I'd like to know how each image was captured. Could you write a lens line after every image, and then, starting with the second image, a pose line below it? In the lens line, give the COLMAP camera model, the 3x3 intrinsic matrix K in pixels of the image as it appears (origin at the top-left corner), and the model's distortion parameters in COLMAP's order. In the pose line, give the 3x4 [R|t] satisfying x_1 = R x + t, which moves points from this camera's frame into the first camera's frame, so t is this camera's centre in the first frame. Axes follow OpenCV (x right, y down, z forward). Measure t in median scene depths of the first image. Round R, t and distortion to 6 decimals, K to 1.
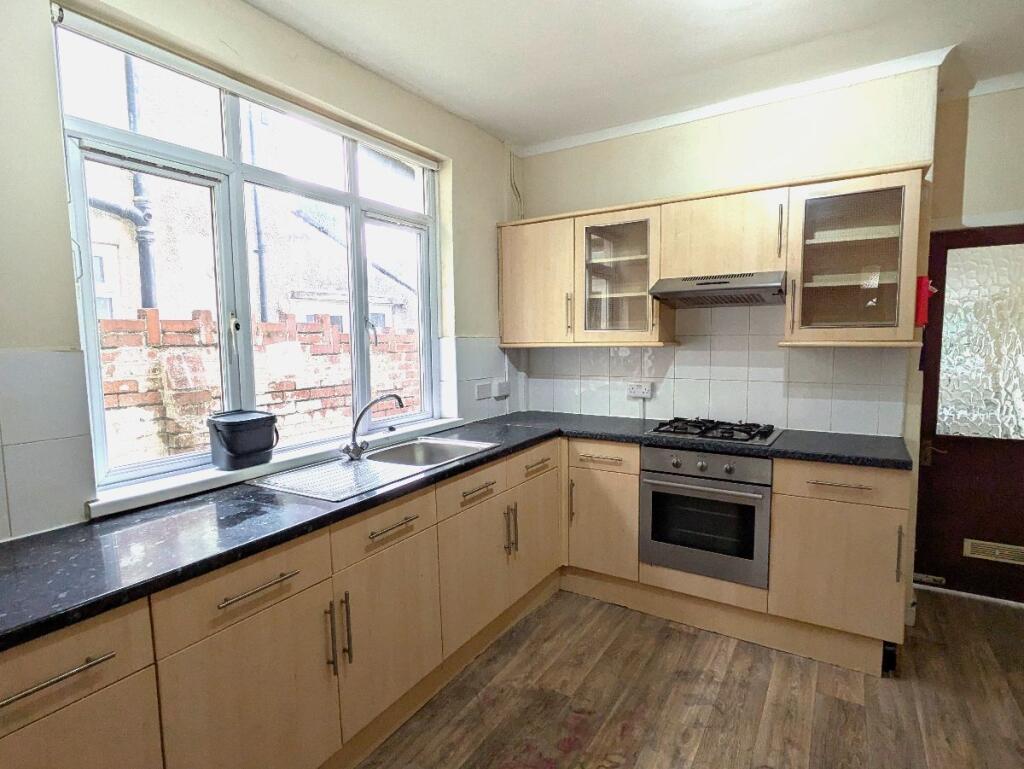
lens RADIAL K [[543.4, 0, 514.9], [0, 543.4, 387.3], [0, 0, 1]] dist [-0.000216, 0.000774]
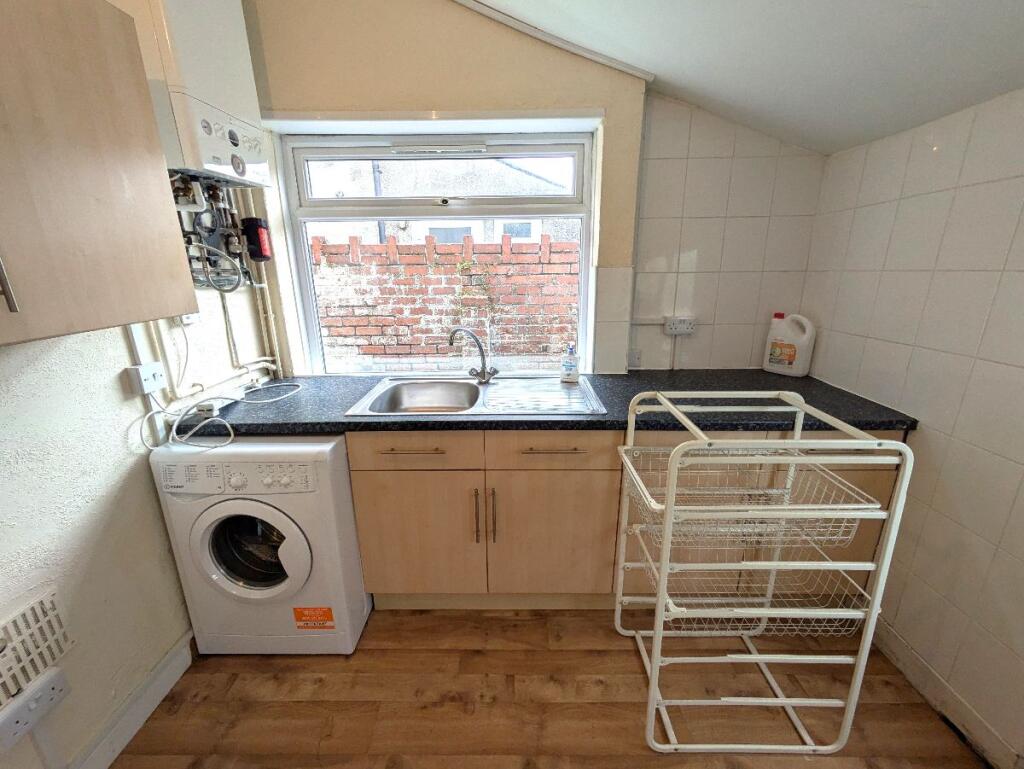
lens RADIAL K [[412.4, 0, 510.7], [0, 412.4, 382.6], [0, 0, 1]] dist [0.000353, 0.000701]
pose [[0.508157, 0.255047, -0.822634, 1.038289], [-0.079617, 0.964968, 0.249995, -0.130131], [0.857576, -0.061541, 0.510662, 1.660914]]
